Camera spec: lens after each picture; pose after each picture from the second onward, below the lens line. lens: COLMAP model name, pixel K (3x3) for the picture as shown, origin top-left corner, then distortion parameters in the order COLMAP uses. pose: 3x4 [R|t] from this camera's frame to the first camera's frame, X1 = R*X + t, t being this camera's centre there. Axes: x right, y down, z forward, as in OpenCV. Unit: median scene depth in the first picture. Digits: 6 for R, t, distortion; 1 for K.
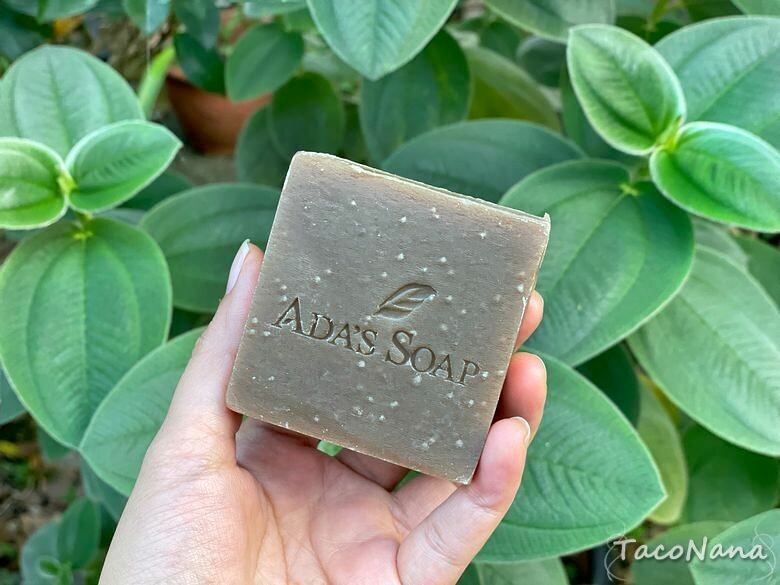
lens RADIAL K [[1179.6, 0, 390.9], [0, 1179.6, 291.7], [0, 0, 1]] dist [0.162647, 0.000000]
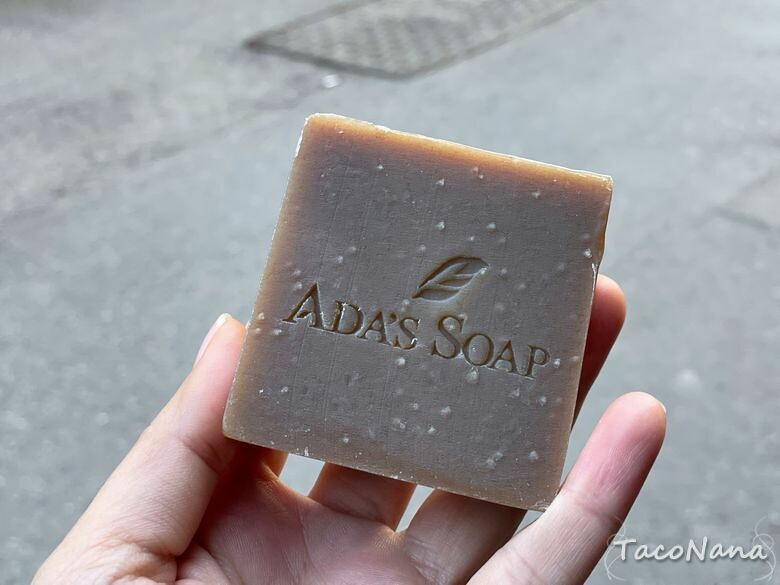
lens RADIAL K [[1179.6, 0, 388.0], [0, 1179.6, 292.0], [0, 0, 1]] dist [0.162647, 0.000000]
pose [[0.996399, -0.073835, -0.041685, 0.002858], [0.074416, 0.997148, 0.012555, 0.004314], [0.040640, -0.015612, 0.999052, 0.205940]]
